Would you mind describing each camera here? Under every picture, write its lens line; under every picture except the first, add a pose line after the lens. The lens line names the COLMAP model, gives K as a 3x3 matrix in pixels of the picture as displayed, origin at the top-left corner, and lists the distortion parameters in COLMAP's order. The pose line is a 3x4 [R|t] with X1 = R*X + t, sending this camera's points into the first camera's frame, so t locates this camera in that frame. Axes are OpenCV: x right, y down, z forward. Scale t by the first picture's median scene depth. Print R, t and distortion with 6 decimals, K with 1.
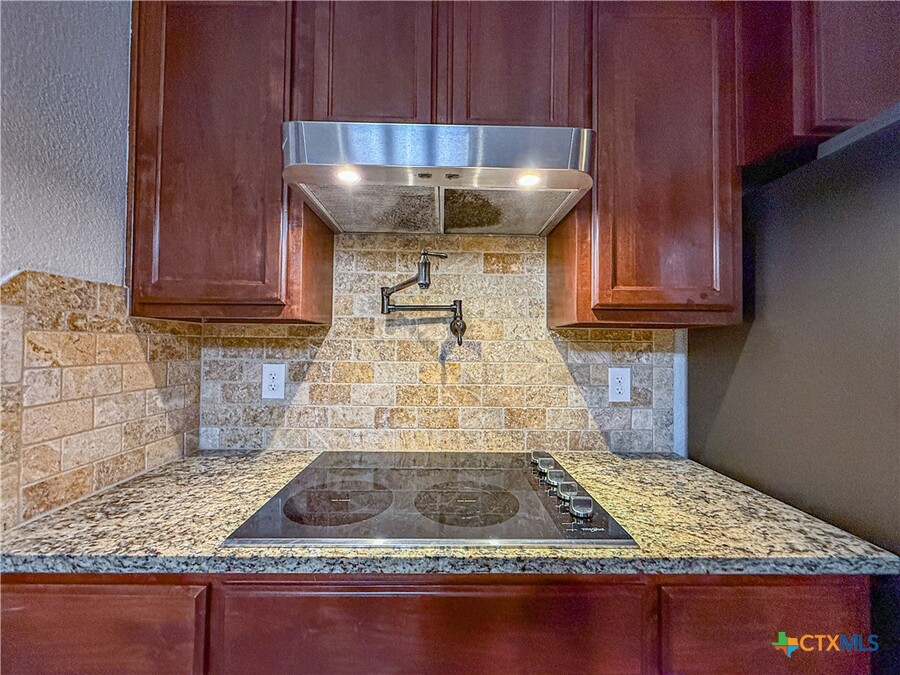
lens RADIAL K [[360.5, 0, 449.3], [0, 360.5, 337.5], [0, 0, 1]] dist [0.001045, 0.000146]
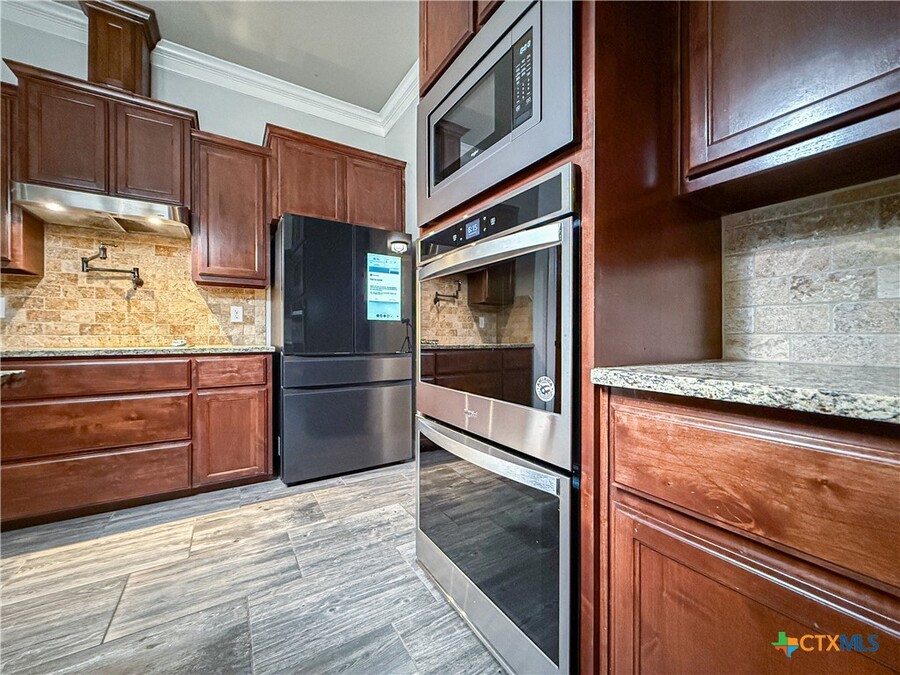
lens RADIAL K [[360.5, 0, 448.8], [0, 360.5, 337.7], [0, 0, 1]] dist [0.001045, 0.000146]
pose [[0.860622, -0.014307, 0.509043, 0.466736], [-0.000711, 0.999571, 0.029296, 0.209768], [-0.509243, -0.025574, 0.860243, -1.509791]]
